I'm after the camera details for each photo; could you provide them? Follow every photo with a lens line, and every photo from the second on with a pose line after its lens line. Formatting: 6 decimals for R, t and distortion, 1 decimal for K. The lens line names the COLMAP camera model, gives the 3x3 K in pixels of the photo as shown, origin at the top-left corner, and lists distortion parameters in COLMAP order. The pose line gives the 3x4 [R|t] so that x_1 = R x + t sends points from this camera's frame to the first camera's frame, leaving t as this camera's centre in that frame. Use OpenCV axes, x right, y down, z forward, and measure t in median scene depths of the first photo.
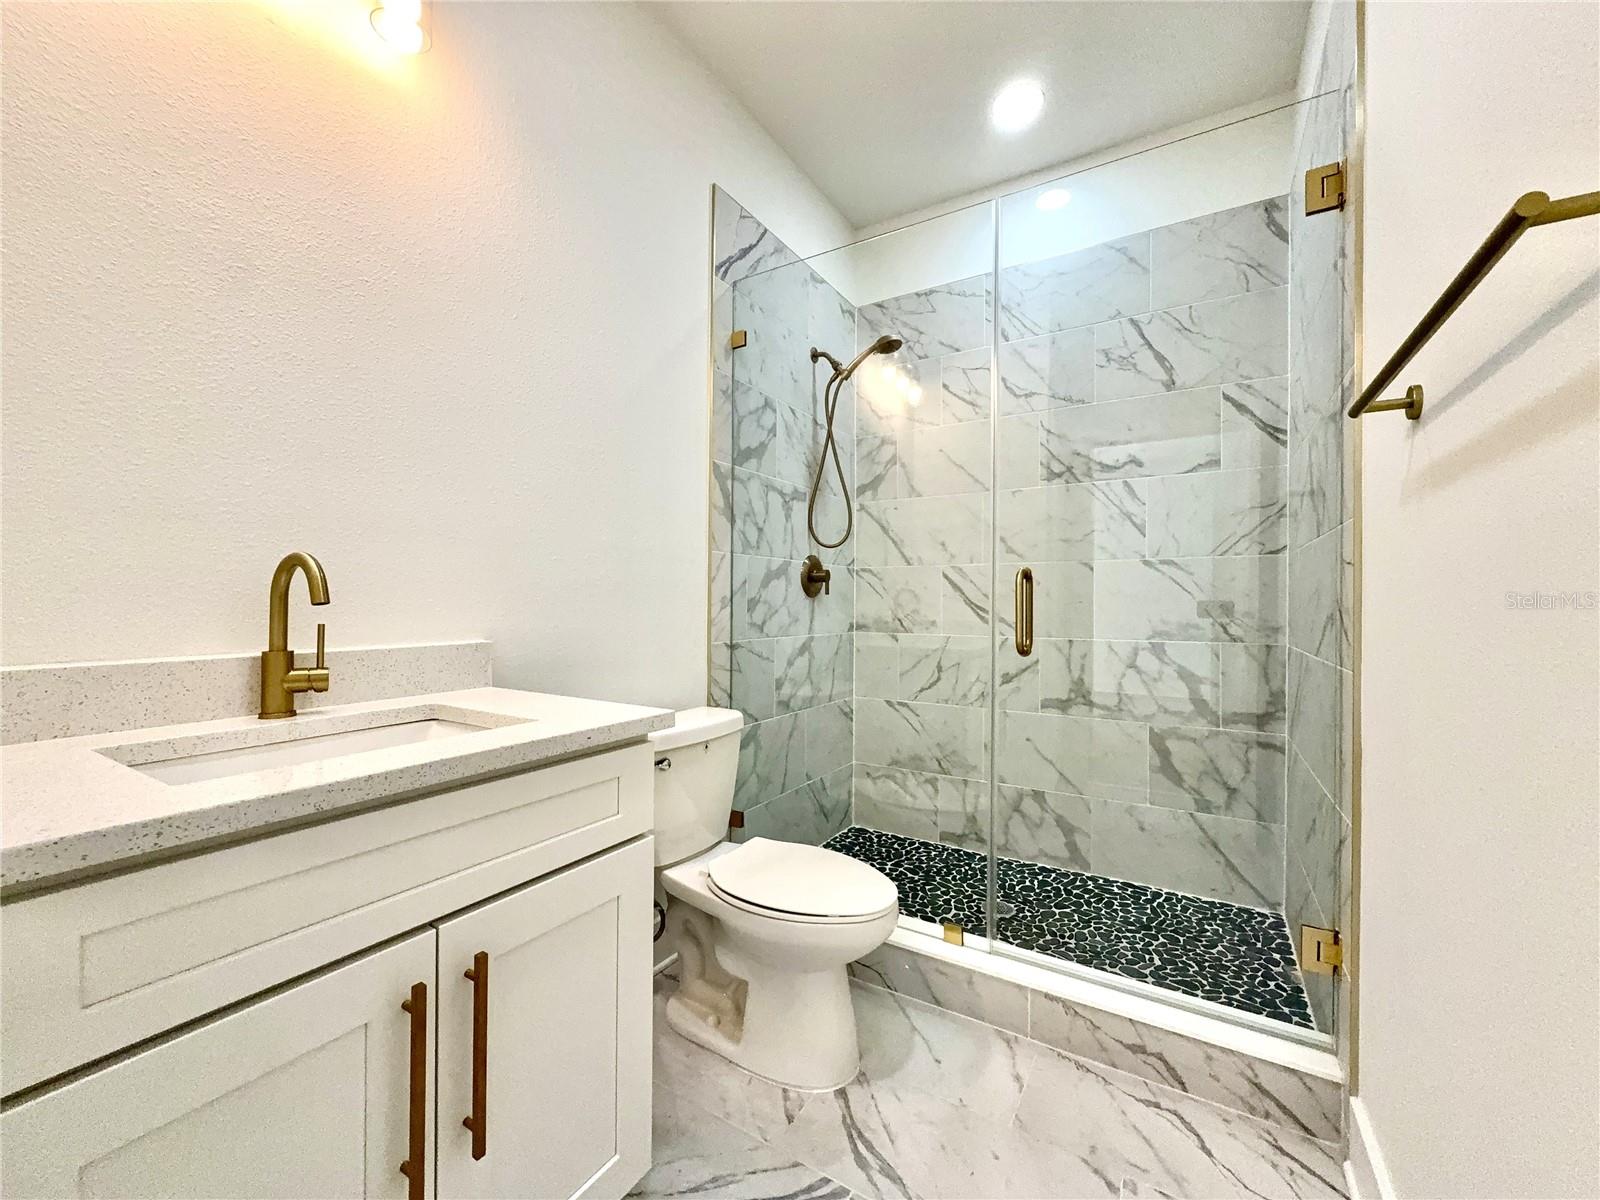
lens RADIAL K [[641.2, 0, 798.3], [0, 641.2, 602.6], [0, 0, 1]] dist [0.000816, 0.000448]
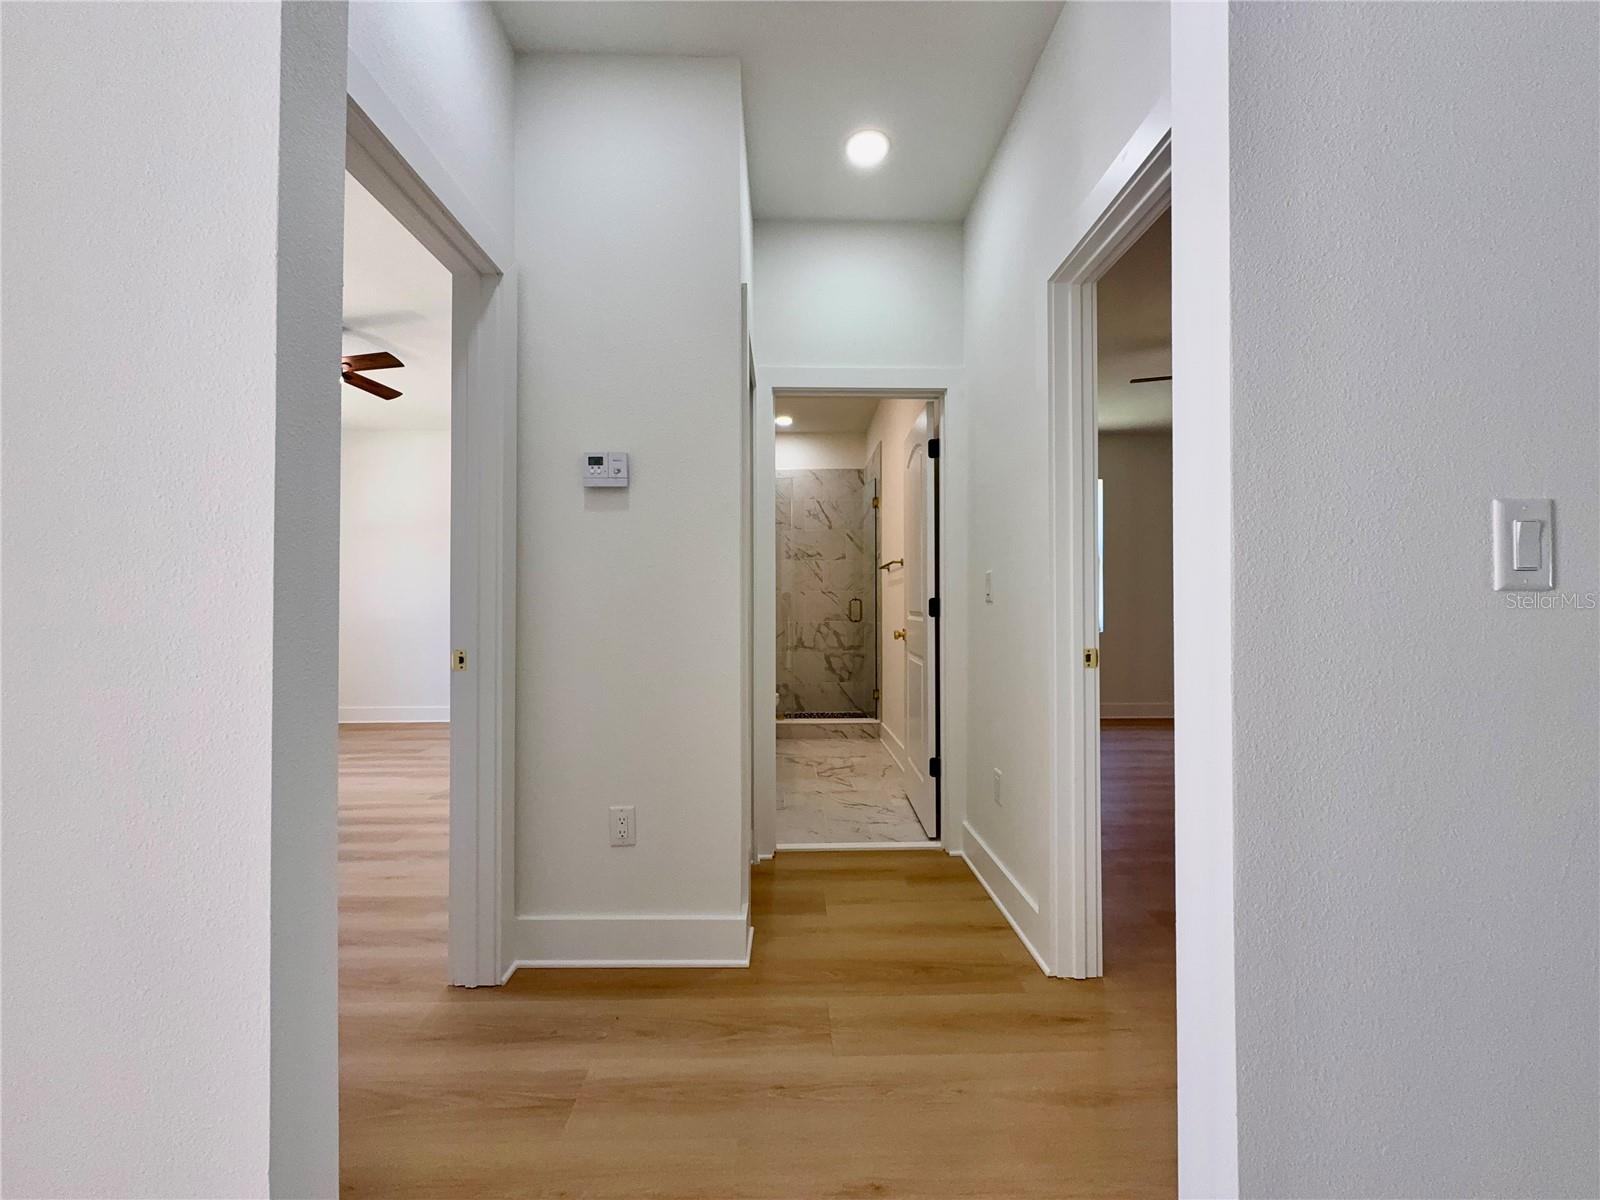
lens RADIAL K [[641.2, 0, 801.3], [0, 641.2, 596.4], [0, 0, 1]] dist [0.000816, 0.000448]
pose [[0.839900, 0.002295, 0.542736, -1.006599], [0.005553, 0.999902, -0.012821, -0.012070], [-0.542712, 0.013782, 0.839805, -1.222898]]
